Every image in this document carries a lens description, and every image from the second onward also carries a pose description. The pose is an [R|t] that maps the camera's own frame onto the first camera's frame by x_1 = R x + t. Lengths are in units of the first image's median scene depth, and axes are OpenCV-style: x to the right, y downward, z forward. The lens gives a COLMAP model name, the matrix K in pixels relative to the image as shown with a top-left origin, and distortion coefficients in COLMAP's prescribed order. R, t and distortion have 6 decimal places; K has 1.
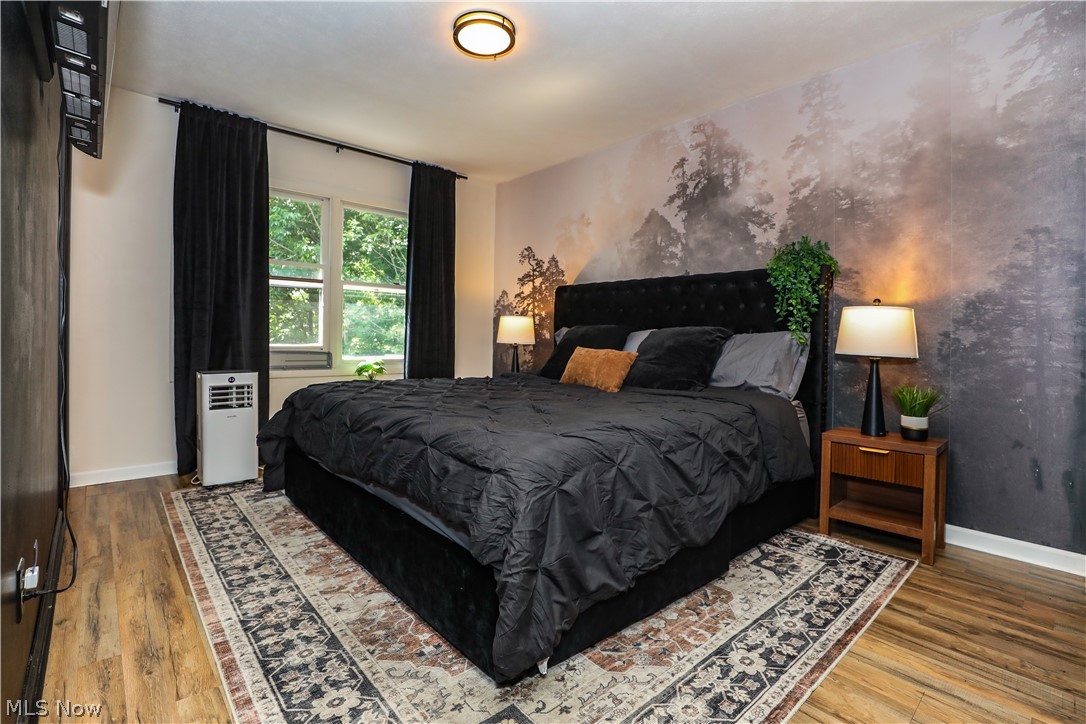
lens RADIAL K [[499.1, 0, 534.1], [0, 499.1, 338.1], [0, 0, 1]] dist [-0.037999, 0.005984]
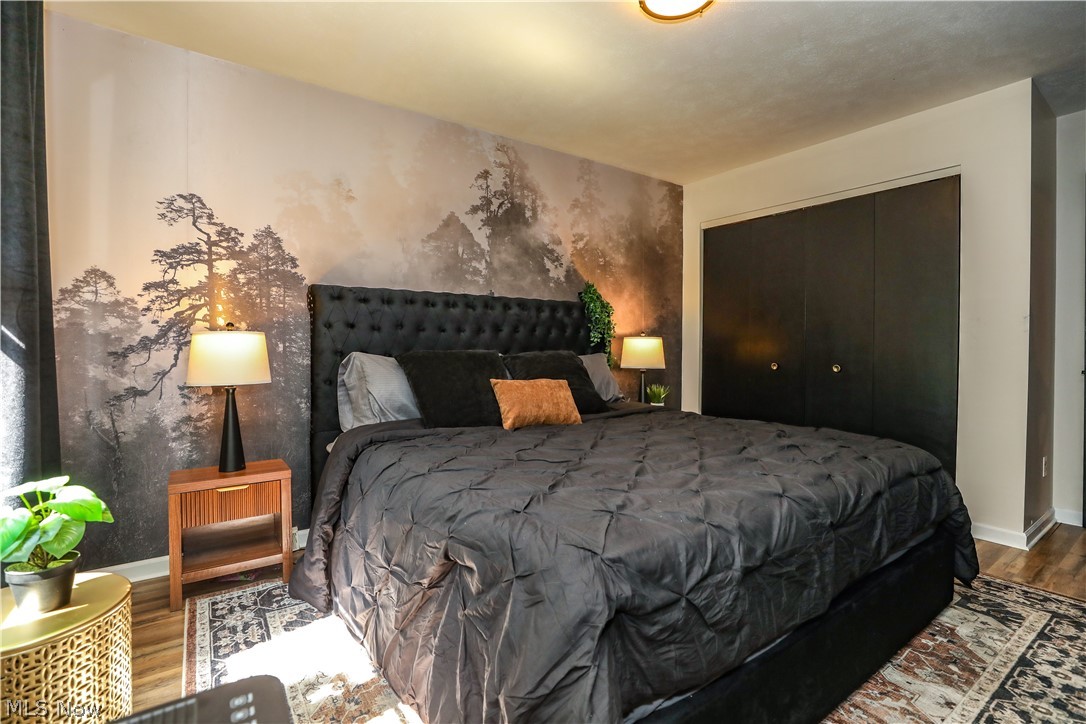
lens RADIAL K [[499.1, 0, 543.1], [0, 499.1, 355.6], [0, 0, 1]] dist [-0.037999, 0.005984]
pose [[0.122340, -0.024256, 0.992192, -0.637504], [0.015919, 0.999621, 0.022475, -0.031241], [-0.992361, 0.013045, 0.122679, 0.789767]]
